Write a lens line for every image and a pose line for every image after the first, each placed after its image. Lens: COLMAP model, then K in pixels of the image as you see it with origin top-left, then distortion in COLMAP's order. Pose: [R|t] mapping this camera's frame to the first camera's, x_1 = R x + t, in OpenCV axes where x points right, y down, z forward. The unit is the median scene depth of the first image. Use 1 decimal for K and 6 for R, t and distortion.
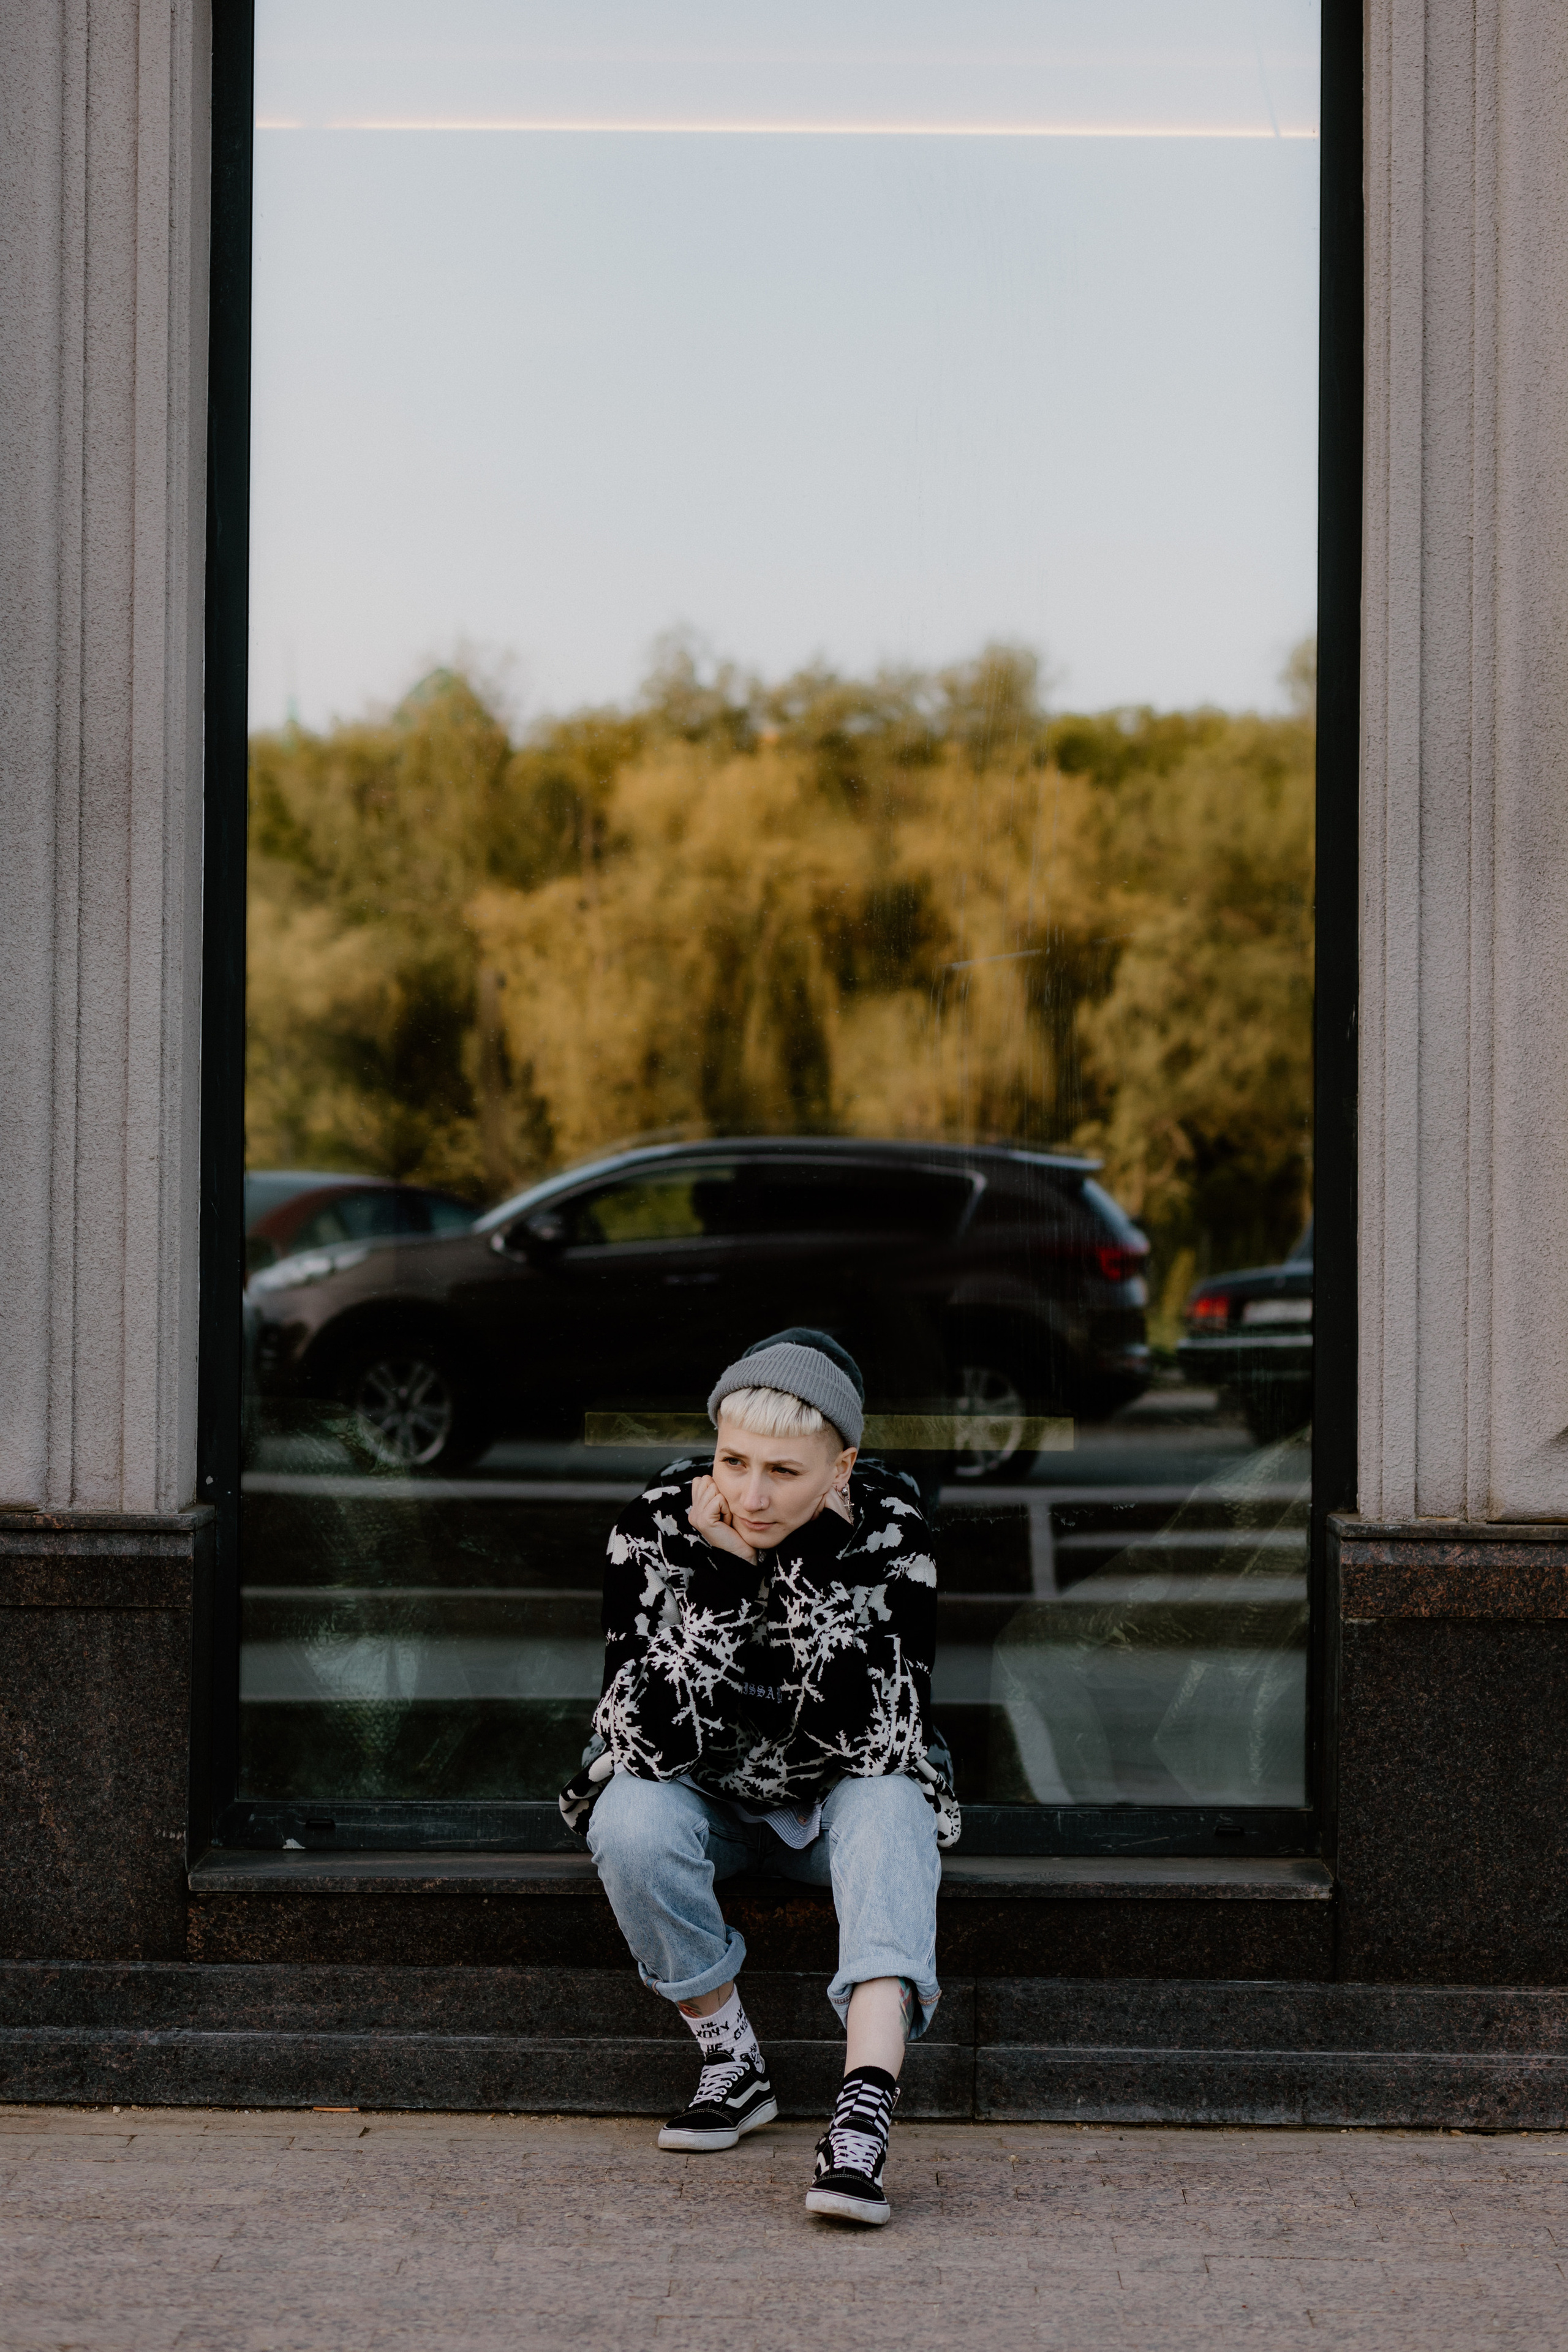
lens RADIAL K [[5294.8, 0, 790.4], [0, 5294.8, 1181.0], [0, 0, 1]] dist [0.036890, 0.000000]
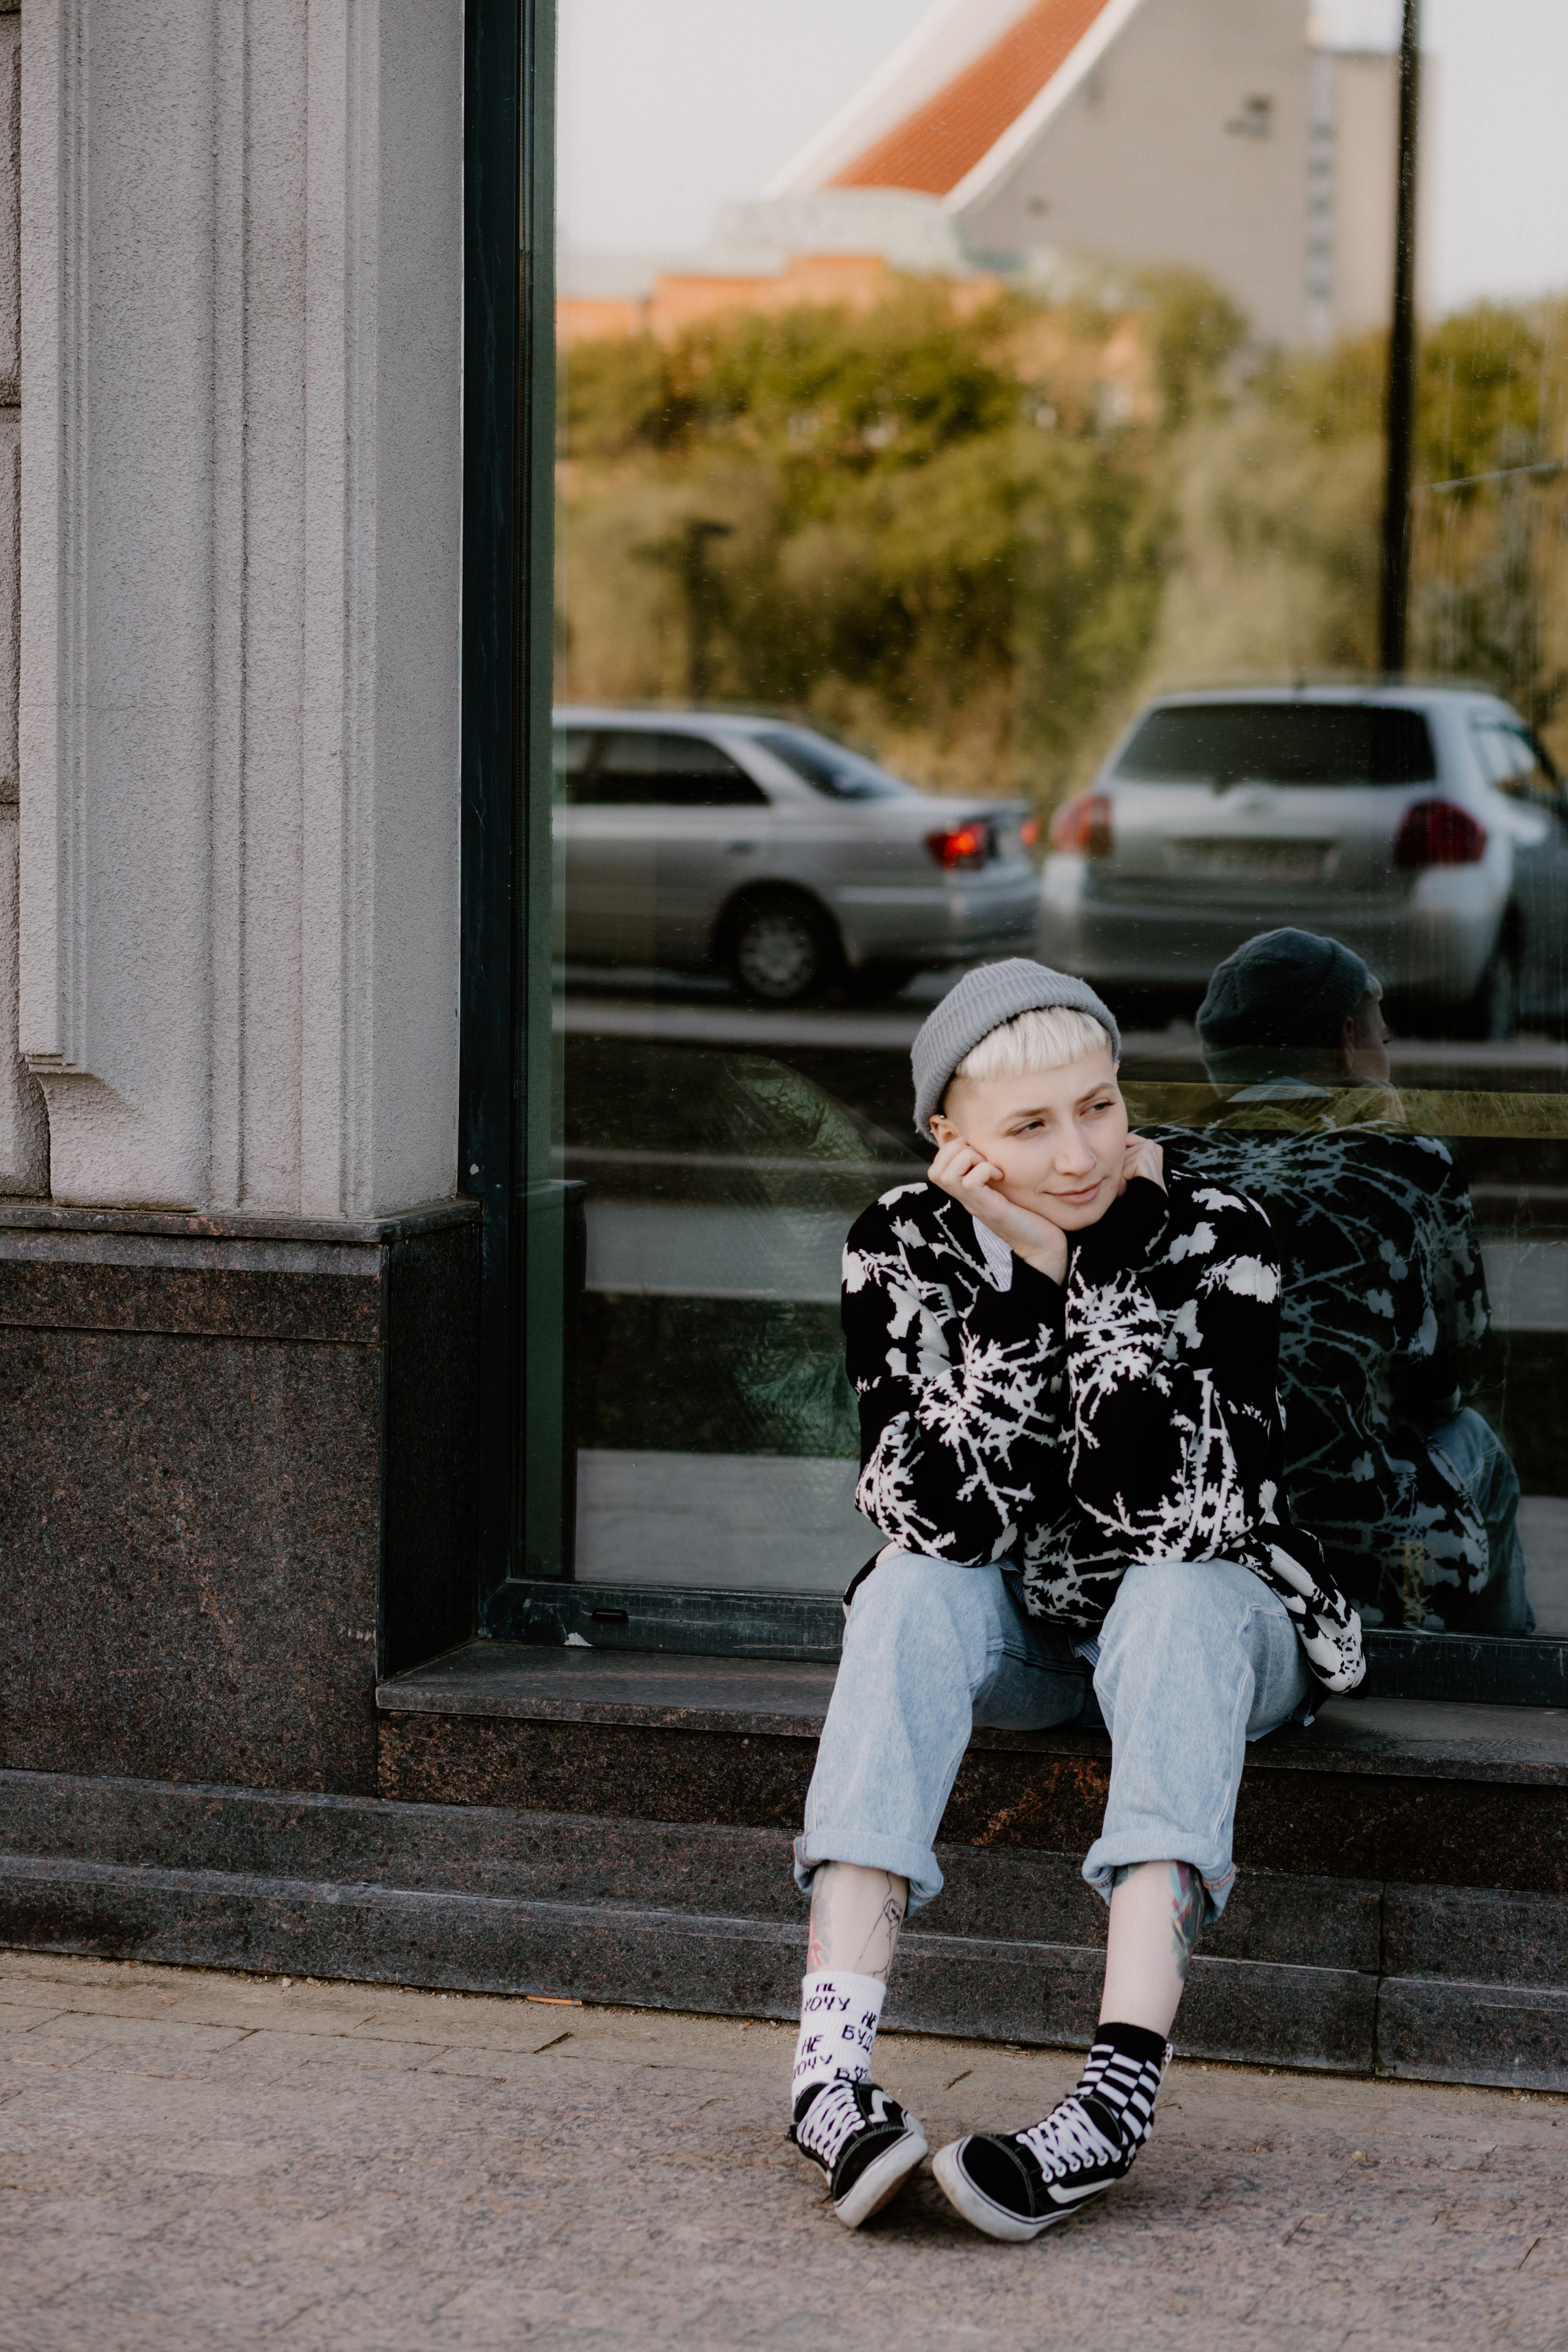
lens RADIAL K [[5294.8, 0, 776.6], [0, 5294.8, 1166.6], [0, 0, 1]] dist [0.036890, 0.000000]
pose [[0.961739, 0.022605, -0.273033, 0.150458], [-0.000151, 0.996634, 0.081979, -0.007605], [0.273967, -0.078801, 0.958505, 0.283459]]
